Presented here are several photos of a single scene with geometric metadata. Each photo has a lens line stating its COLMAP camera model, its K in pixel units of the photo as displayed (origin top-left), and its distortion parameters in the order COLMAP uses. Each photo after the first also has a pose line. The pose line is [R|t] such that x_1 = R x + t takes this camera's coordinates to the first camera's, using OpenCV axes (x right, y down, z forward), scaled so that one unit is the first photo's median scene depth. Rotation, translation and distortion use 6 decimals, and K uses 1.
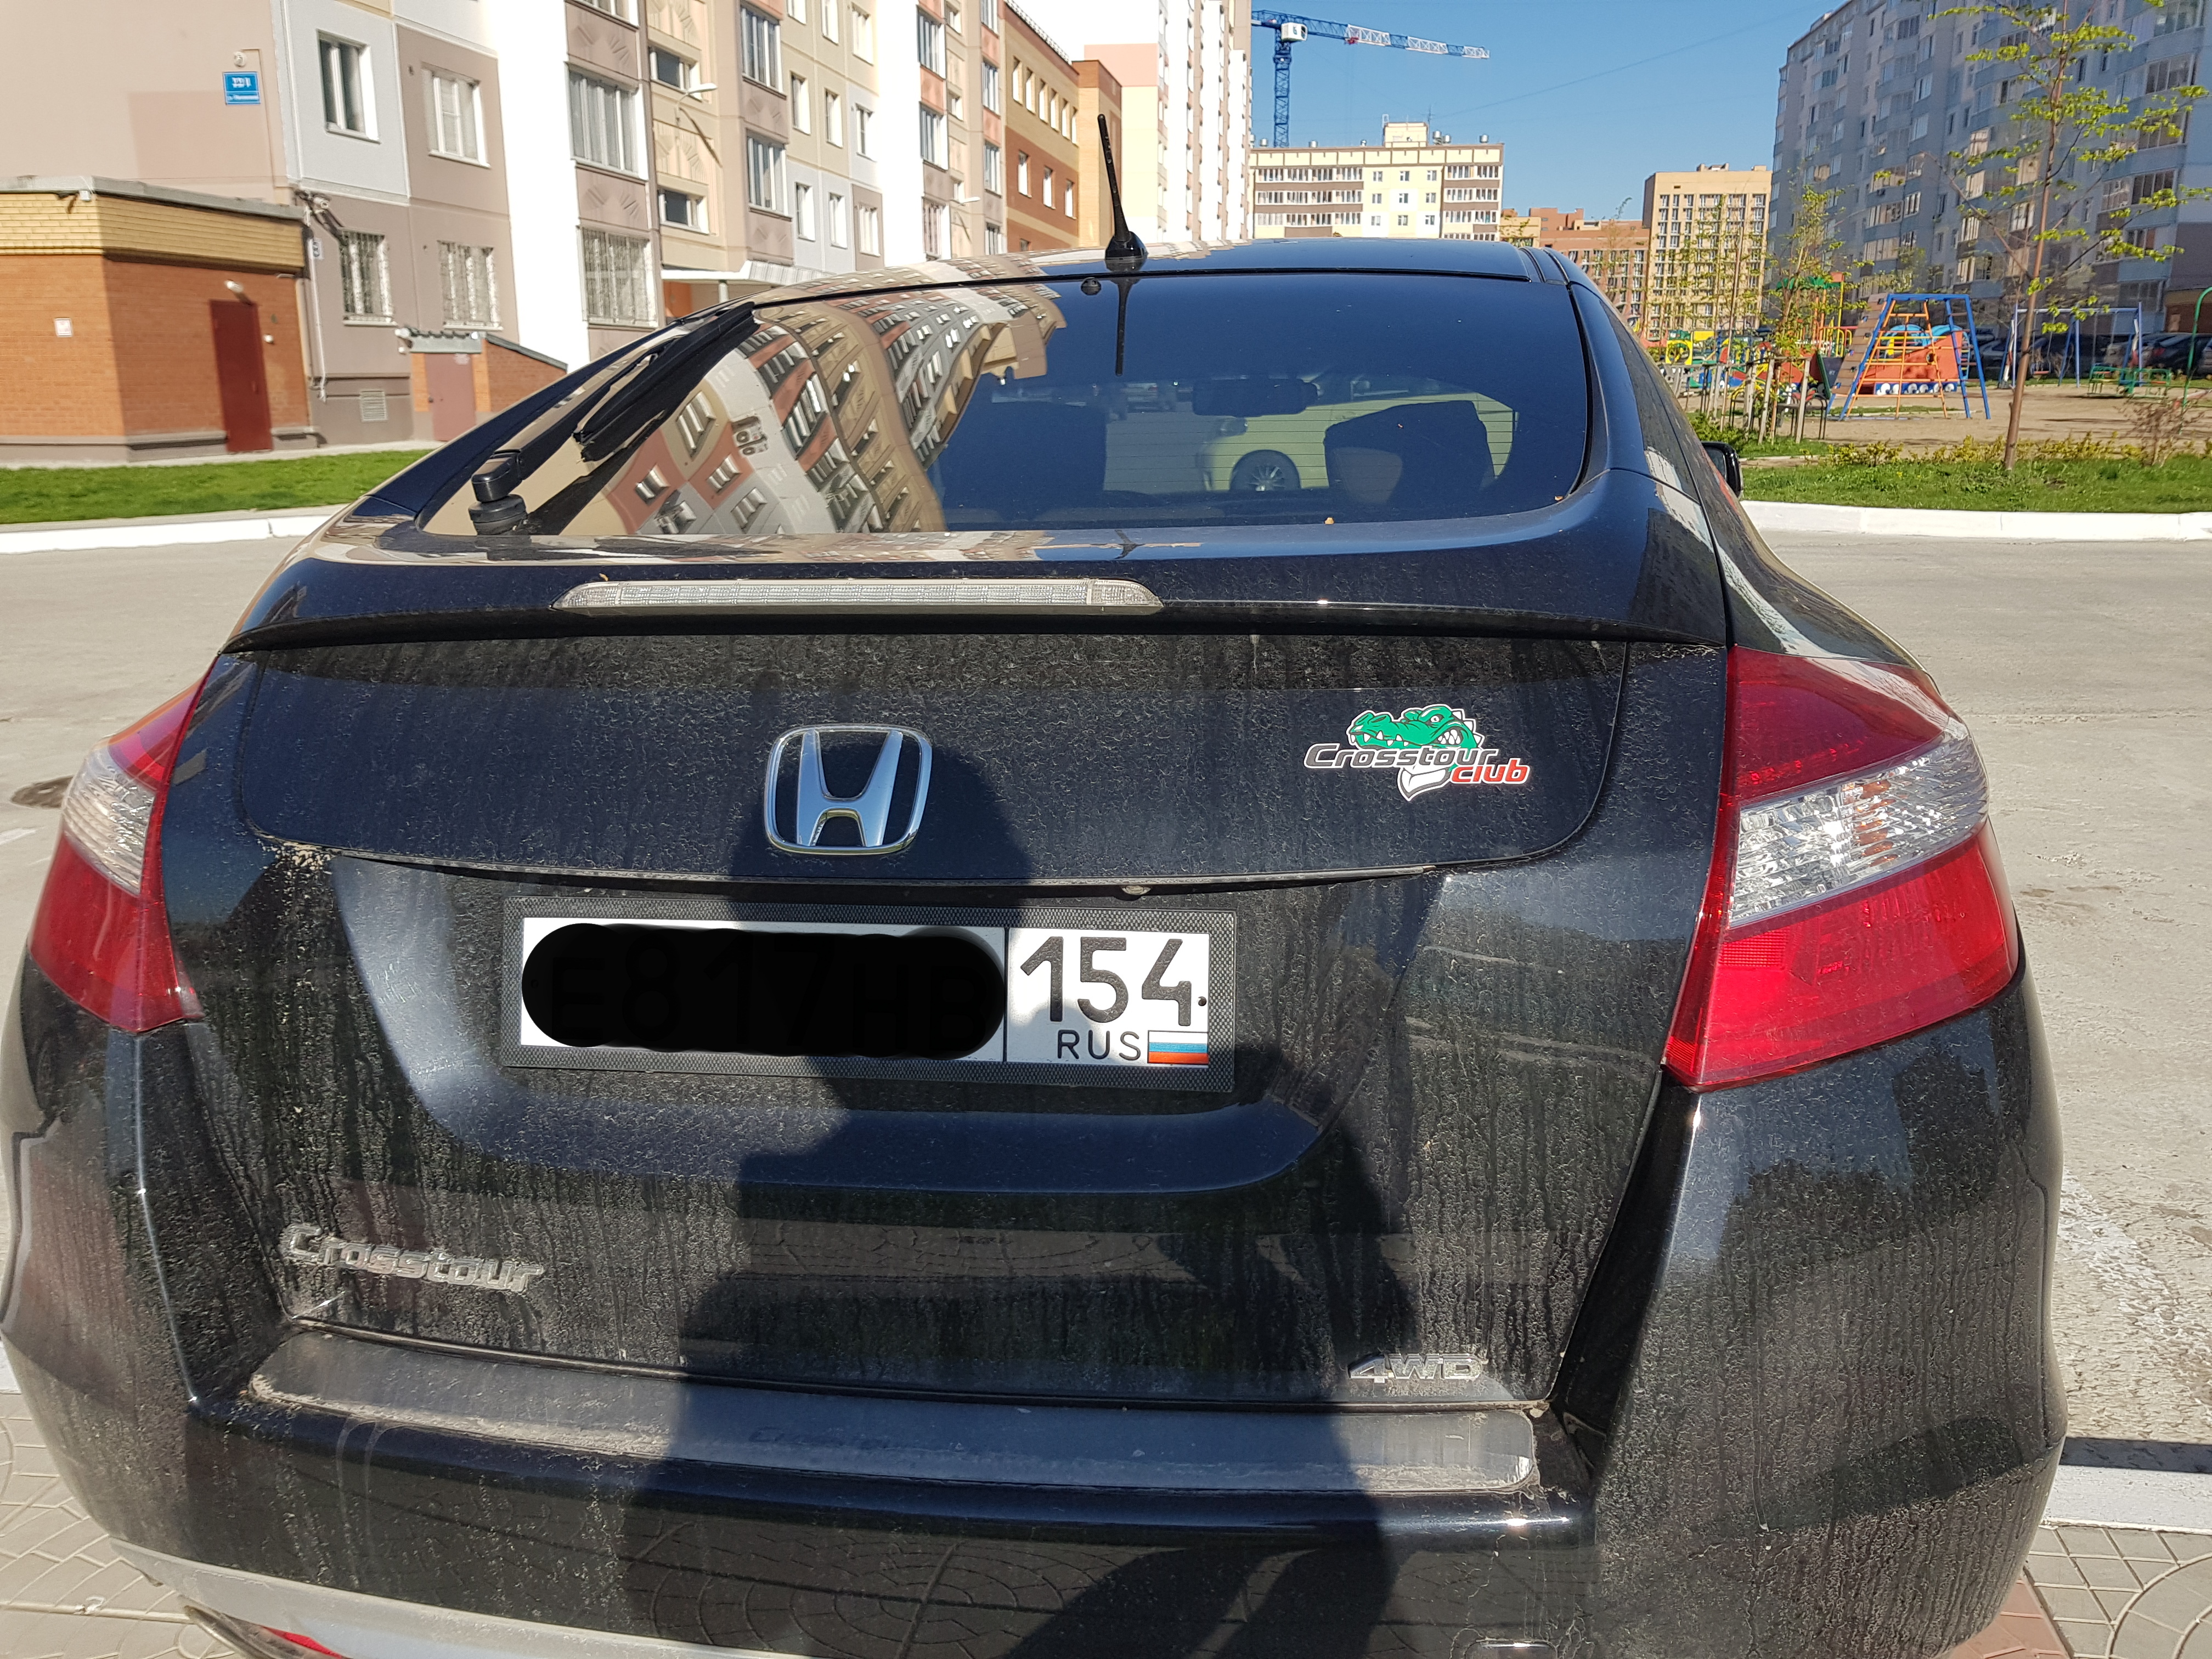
lens RADIAL K [[1836.2, 0, 1113.1], [0, 1836.2, 831.0], [0, 0, 1]] dist [0.048355, 0.001208]
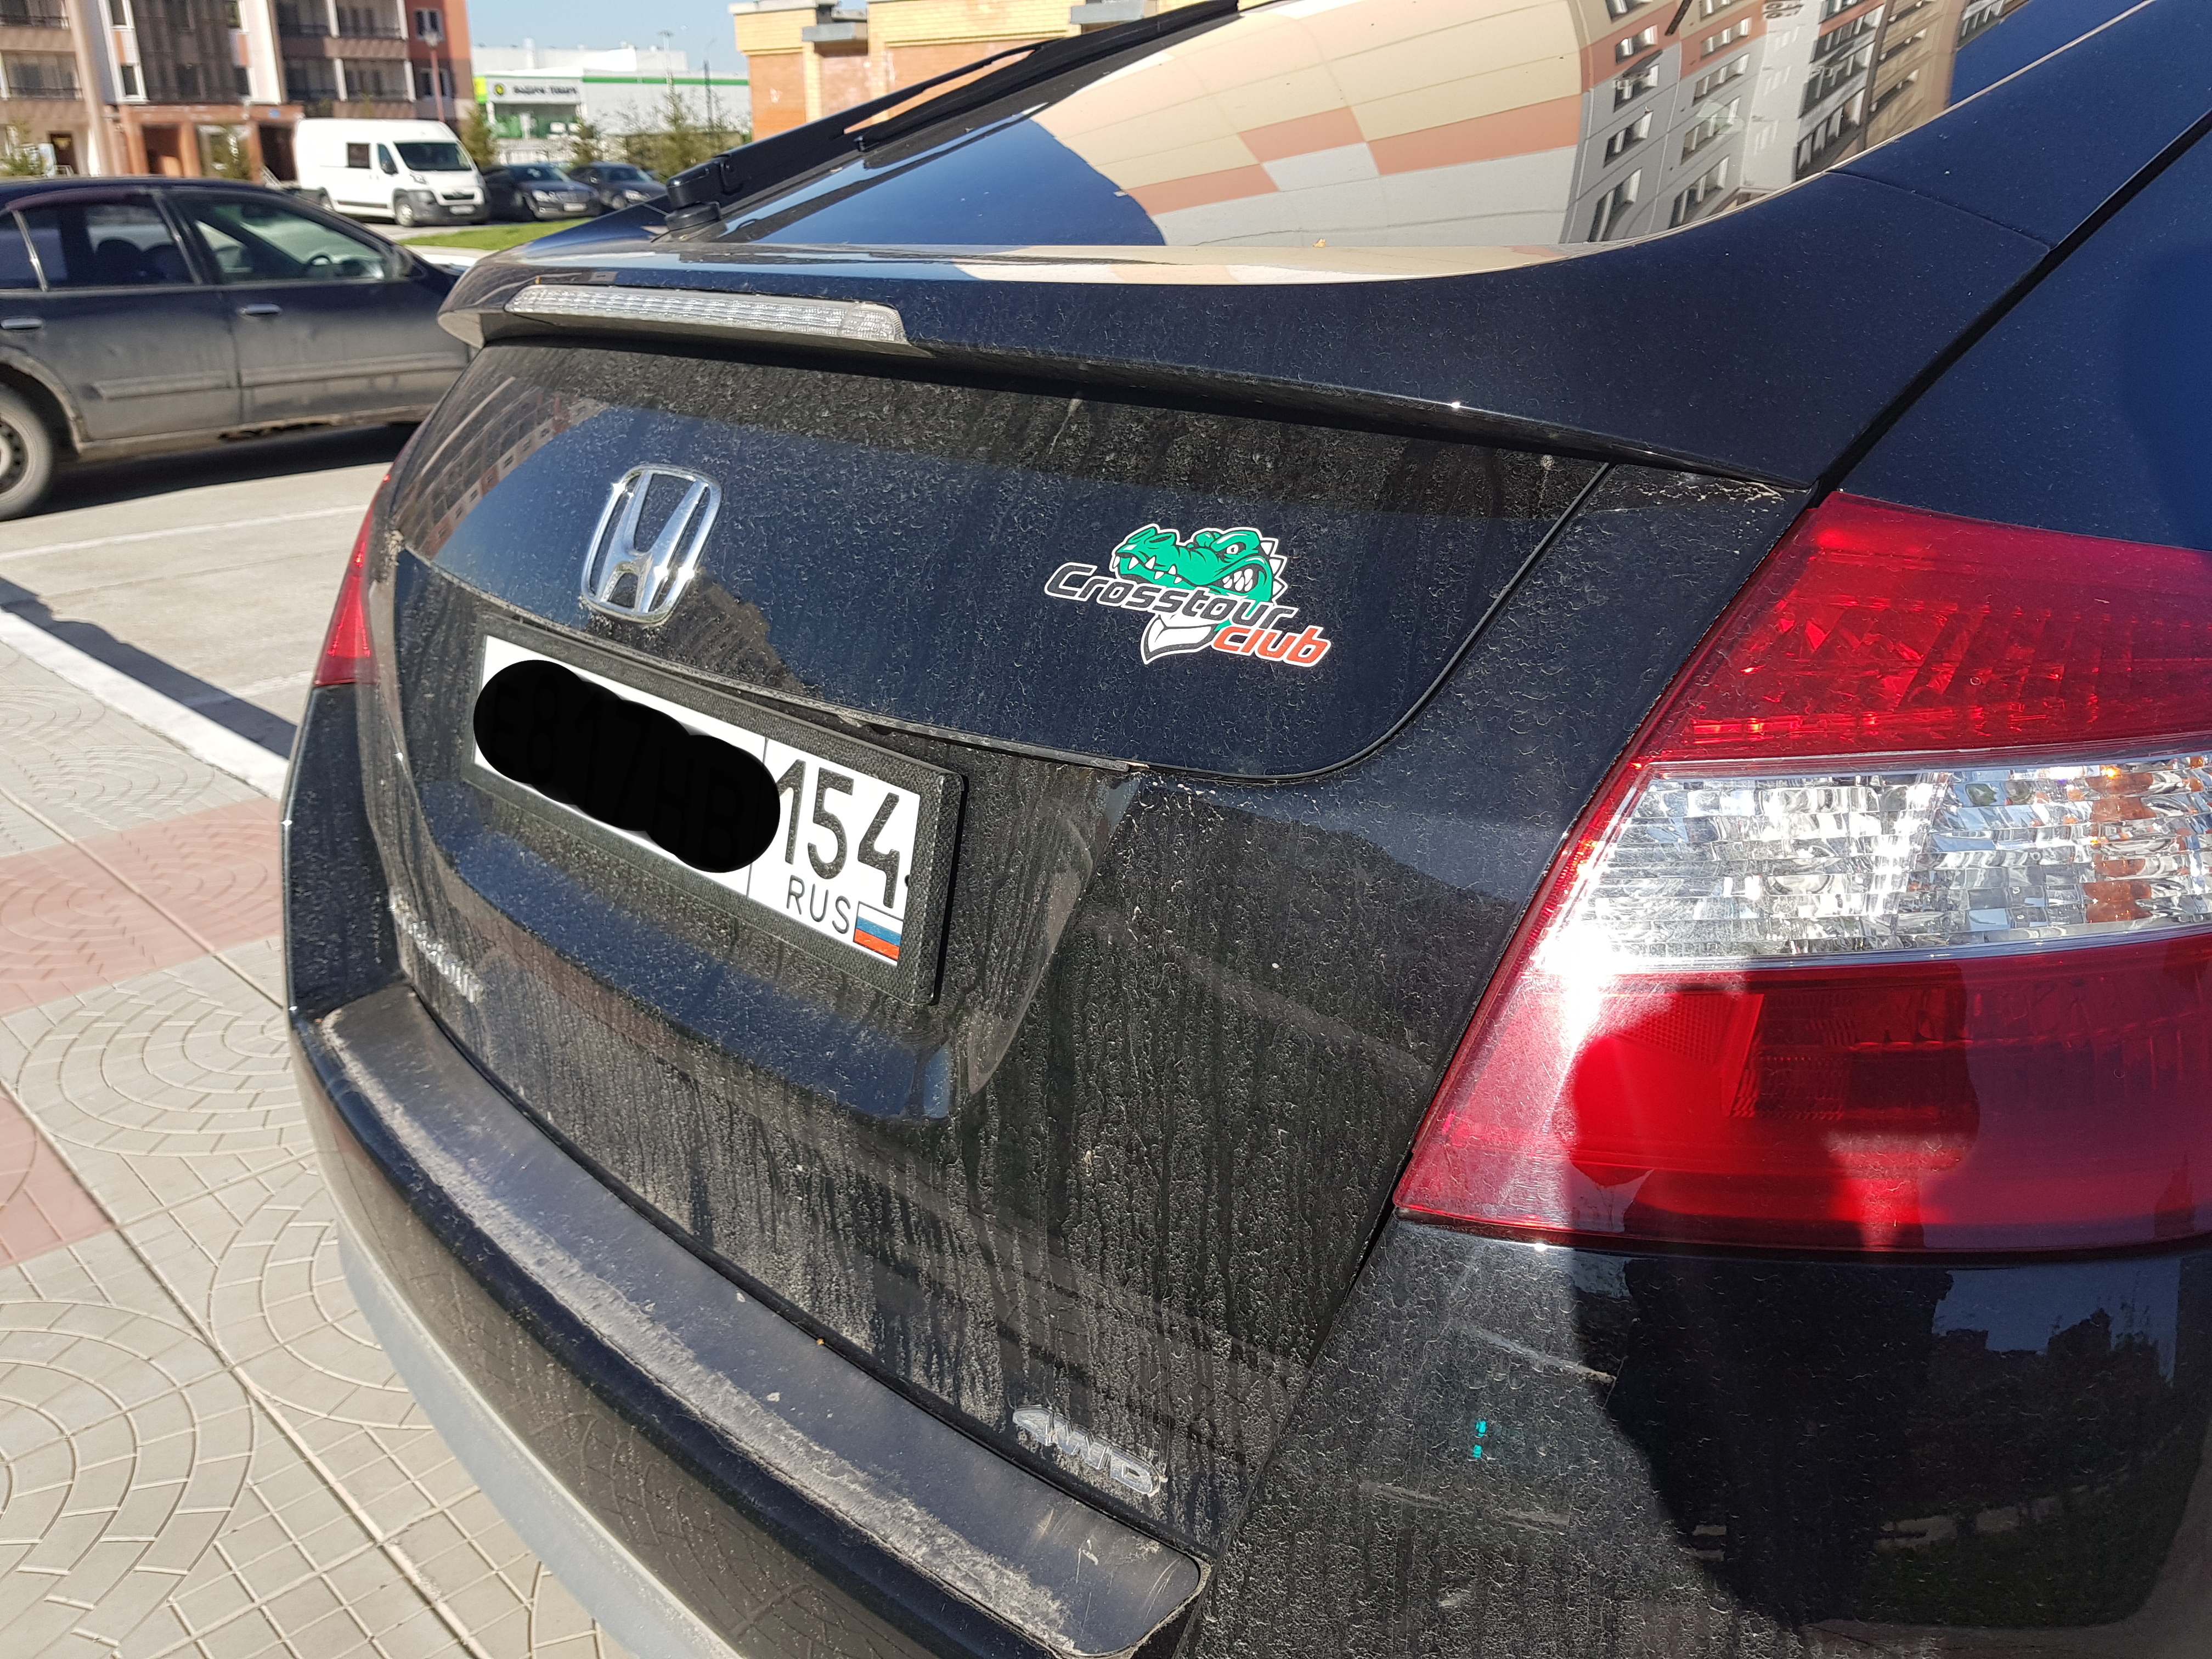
lens RADIAL K [[1836.2, 0, 1104.6], [0, 1836.2, 818.9], [0, 0, 1]] dist [0.048355, 0.001208]
pose [[0.766647, 0.215921, -0.604674, 0.563344], [-0.145909, 0.975707, 0.163418, -0.068130], [0.625270, -0.037057, 0.779528, 0.459972]]
